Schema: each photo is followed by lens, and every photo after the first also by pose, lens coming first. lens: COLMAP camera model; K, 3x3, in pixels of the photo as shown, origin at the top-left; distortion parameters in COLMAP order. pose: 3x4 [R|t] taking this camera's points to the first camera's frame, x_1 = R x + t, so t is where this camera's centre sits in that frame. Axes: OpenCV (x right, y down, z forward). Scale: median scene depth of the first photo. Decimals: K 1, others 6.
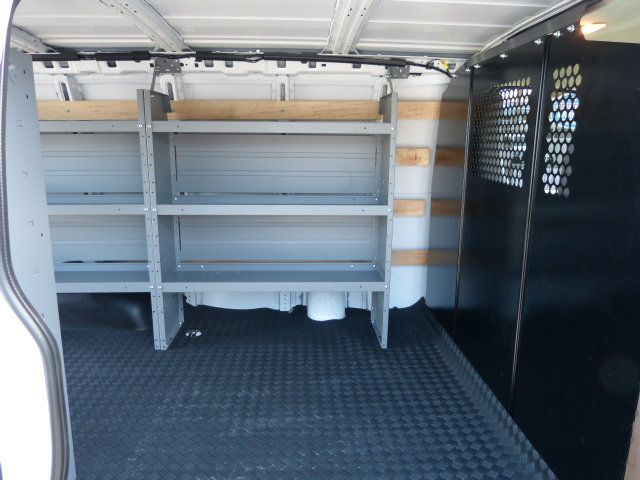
lens RADIAL K [[477.6, 0, 320.0], [0, 477.6, 240.0], [0, 0, 1]] dist [-0.042286, 0.034193]
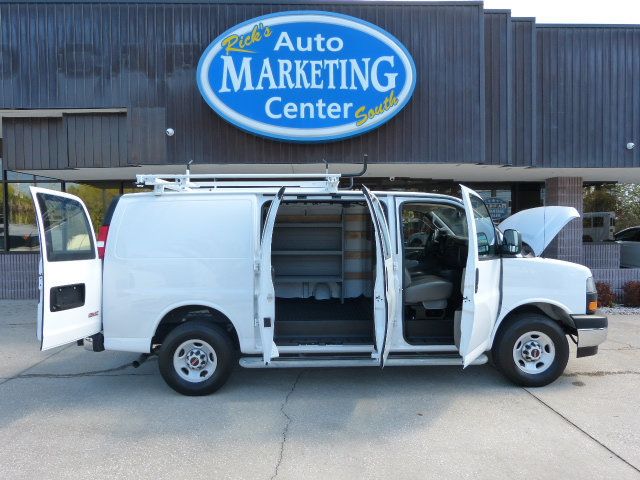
lens RADIAL K [[474.8, 0, 320.8], [0, 474.8, 235.0], [0, 0, 1]] dist [-0.024556, 0.004917]
pose [[0.999668, -0.010261, -0.023629, 0.079610], [0.005454, 0.980760, -0.195139, 0.379971], [0.025177, 0.194946, 0.980491, -1.788277]]
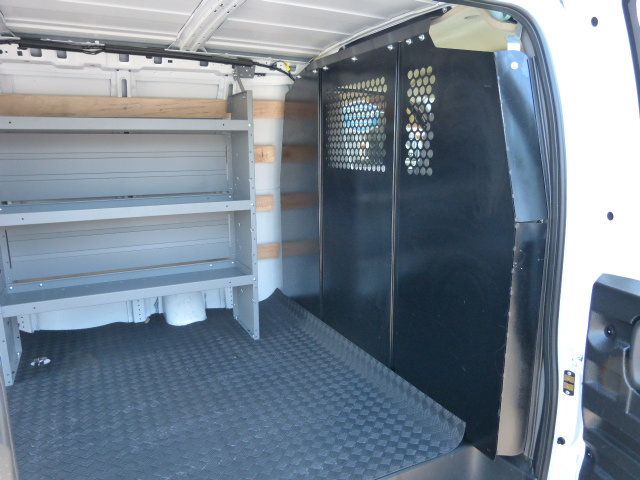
lens RADIAL K [[477.6, 0, 320.0], [0, 477.6, 240.0], [0, 0, 1]] dist [-0.042286, 0.034193]
pose [[0.913068, -0.092734, 0.397124, -0.131916], [0.098458, 0.995123, 0.006002, 0.021894], [-0.395744, 0.033620, 0.917745, -0.002730]]
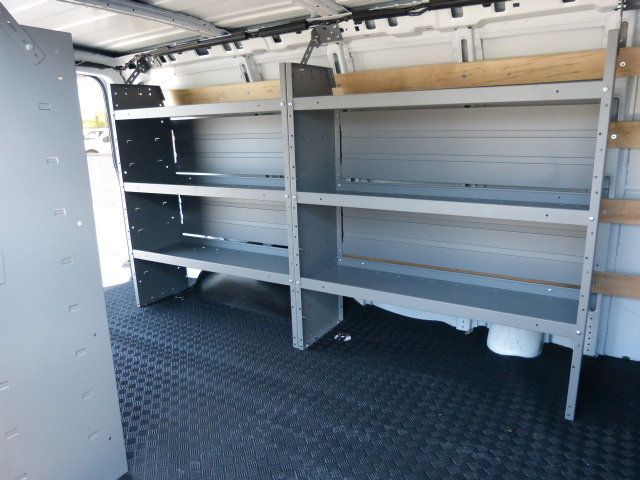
lens RADIAL K [[477.6, 0, 320.0], [0, 477.6, 240.0], [0, 0, 1]] dist [-0.042286, 0.034193]
pose [[0.830902, 0.104069, -0.546600, 0.185274], [-0.081661, 0.994524, 0.065215, -0.043076], [0.550394, -0.009552, 0.834851, 0.252514]]
